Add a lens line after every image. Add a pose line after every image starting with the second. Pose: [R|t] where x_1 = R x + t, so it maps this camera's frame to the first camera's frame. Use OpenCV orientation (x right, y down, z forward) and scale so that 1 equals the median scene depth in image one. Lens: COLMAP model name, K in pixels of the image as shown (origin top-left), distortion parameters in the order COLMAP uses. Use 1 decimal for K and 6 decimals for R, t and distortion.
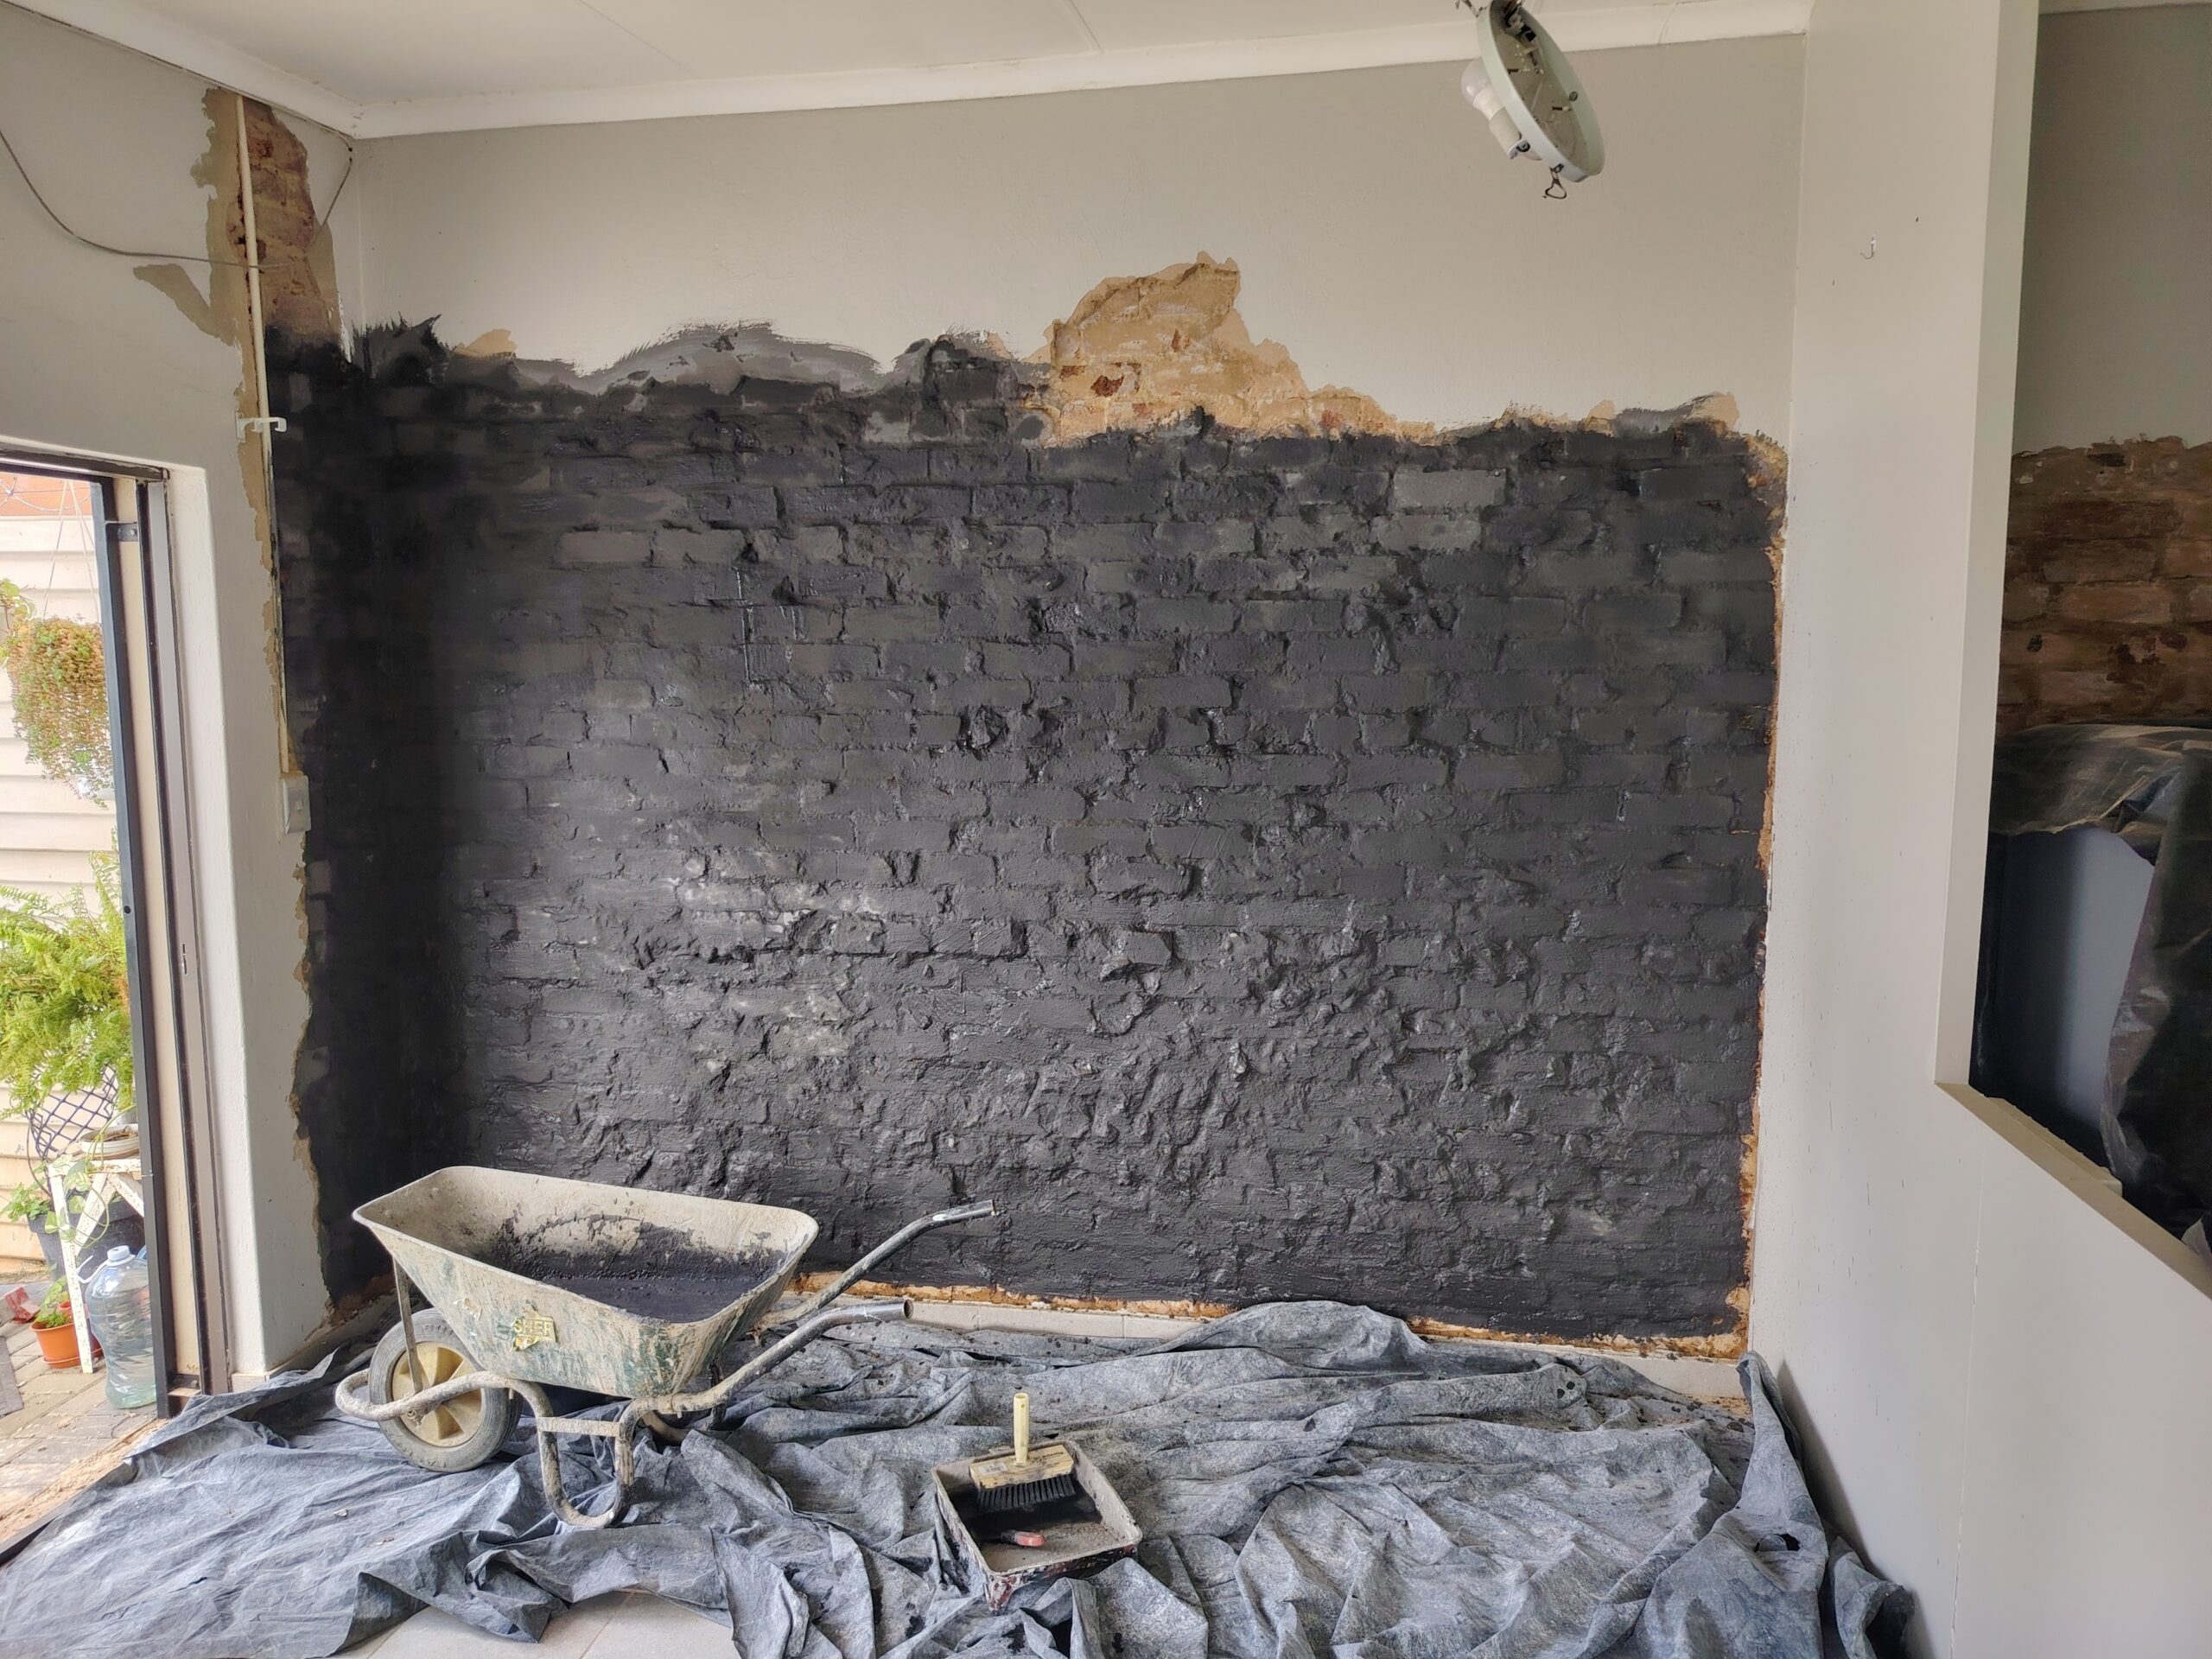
lens RADIAL K [[1575.6, 0, 1109.2], [0, 1575.6, 862.2], [0, 0, 1]] dist [0.052404, -0.073453]
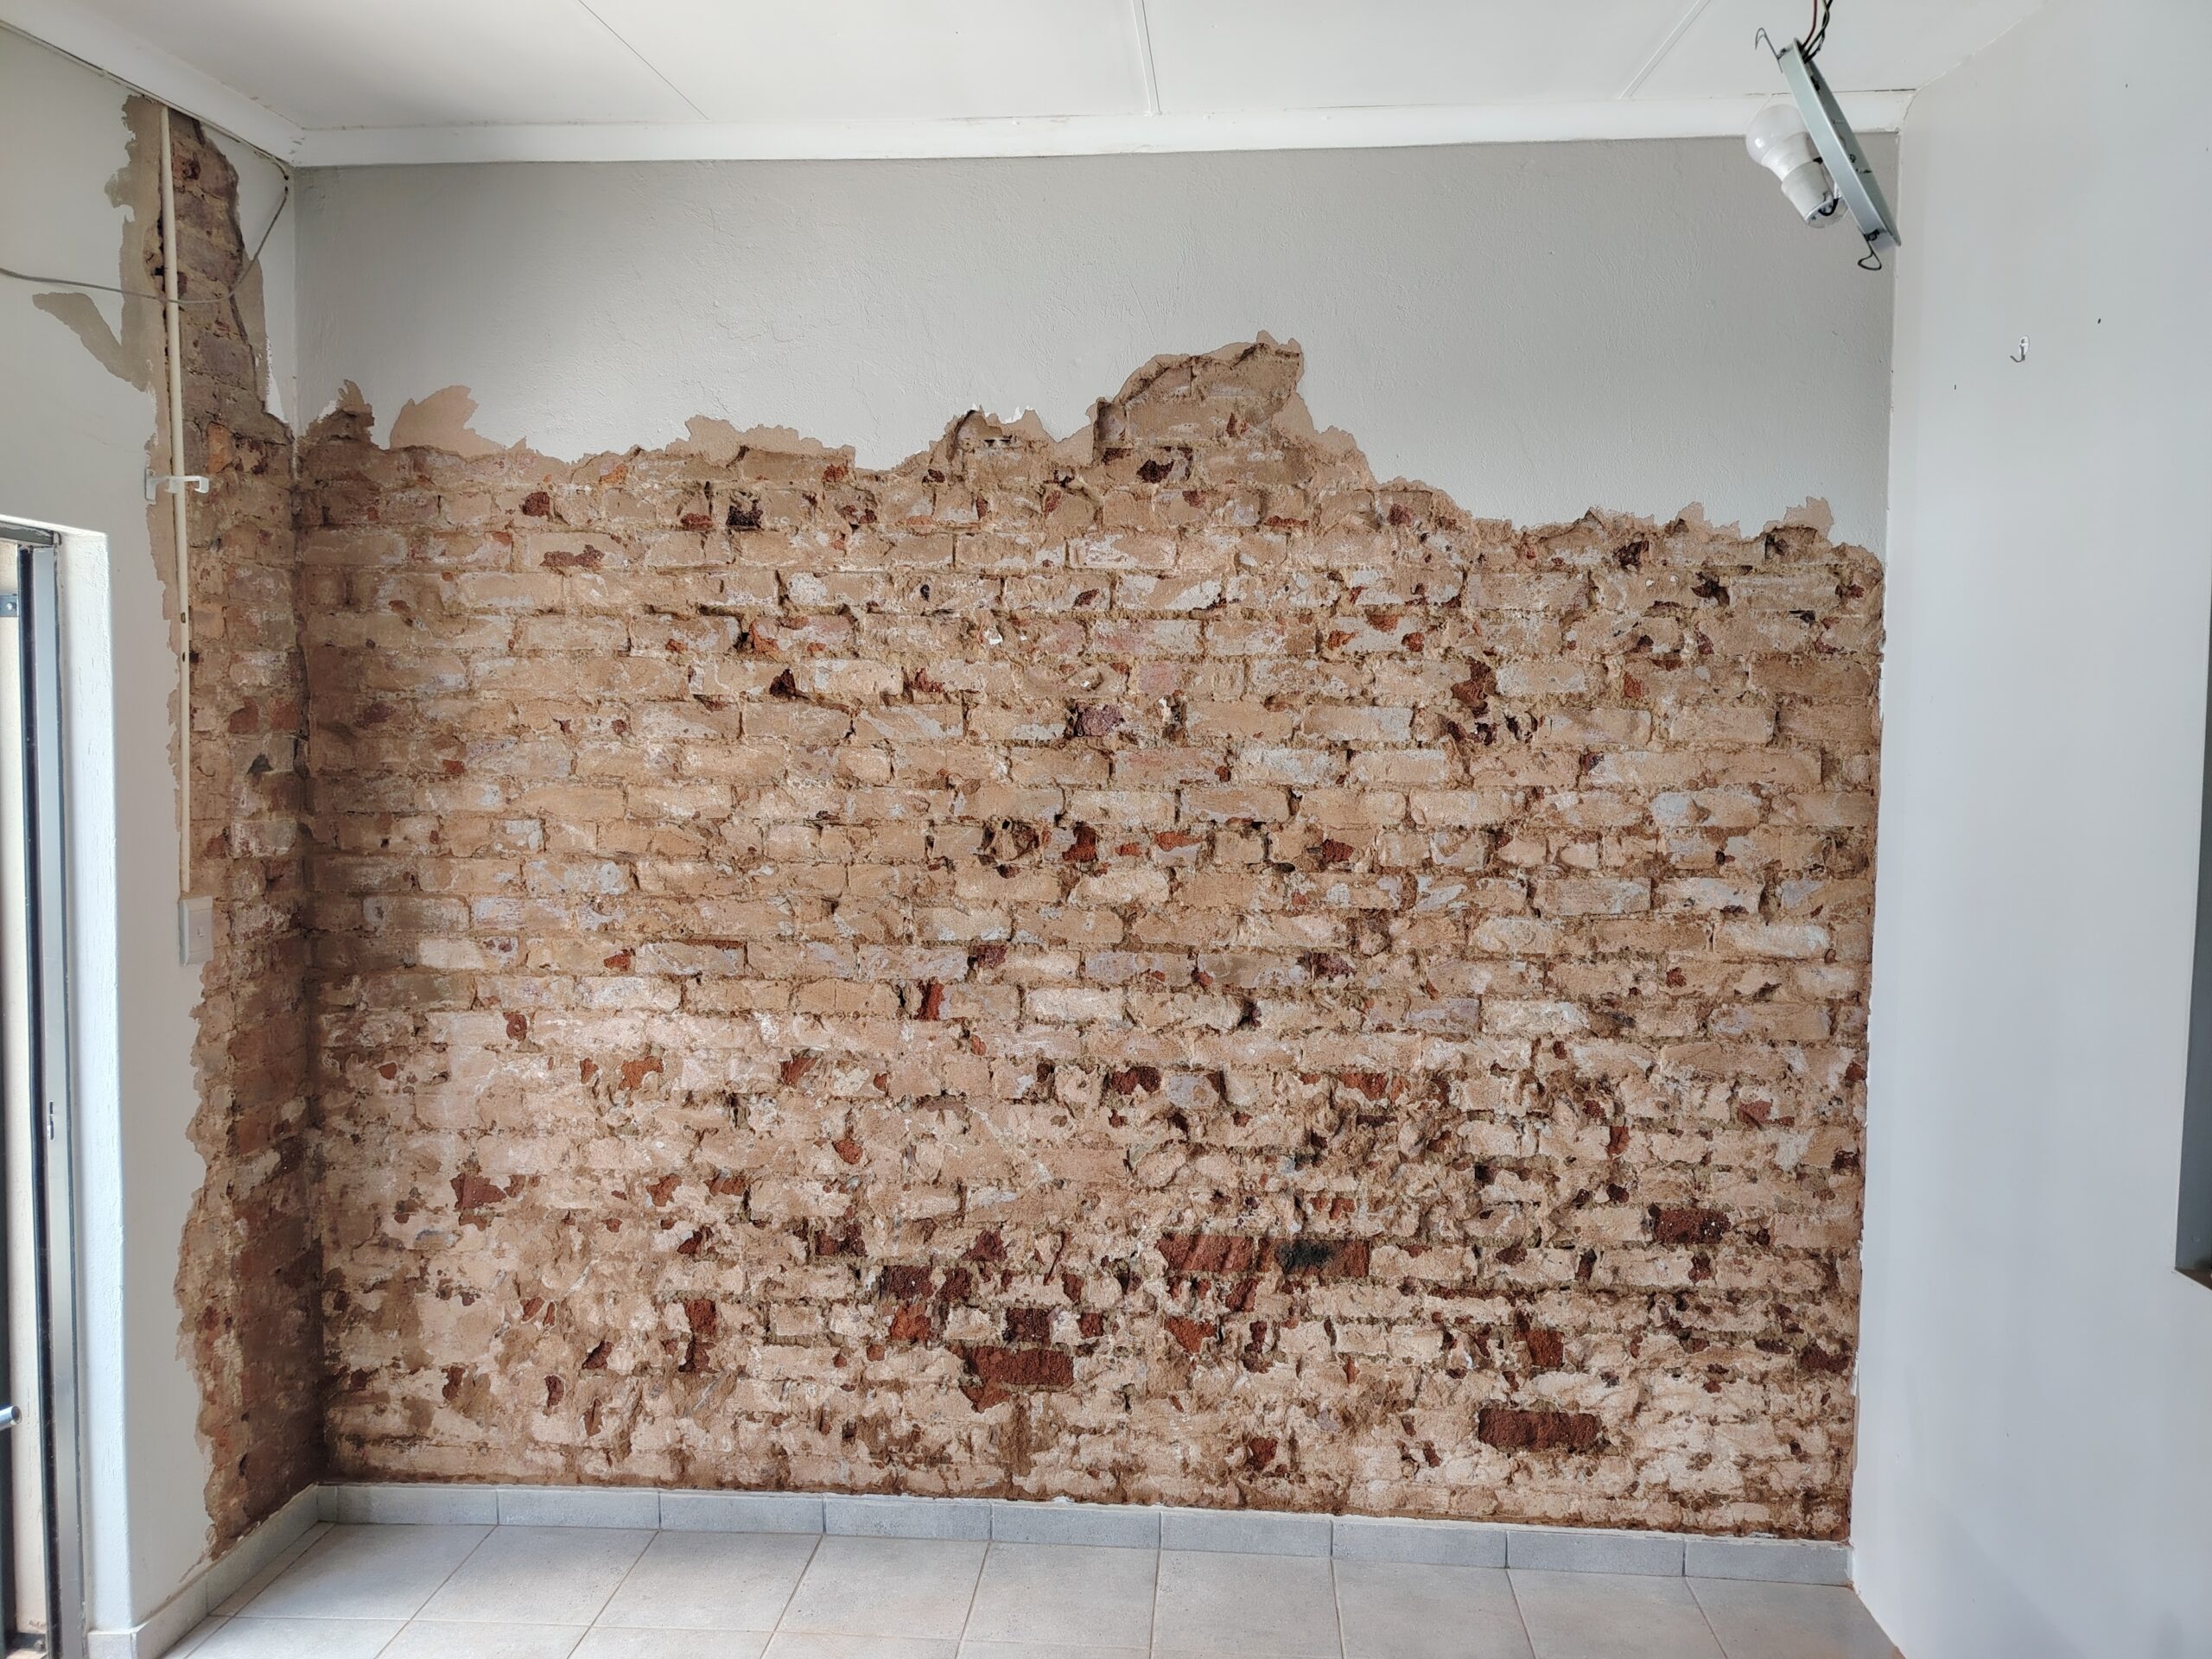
lens RADIAL K [[1556.6, 0, 1106.0], [0, 1556.6, 829.5], [0, 0, 1]] dist [0.056688, -0.063401]
pose [[0.995014, 0.008526, 0.099372, -0.117611], [-0.001709, 0.997651, -0.068486, -0.033208], [-0.099722, 0.067975, 0.992691, 0.123735]]
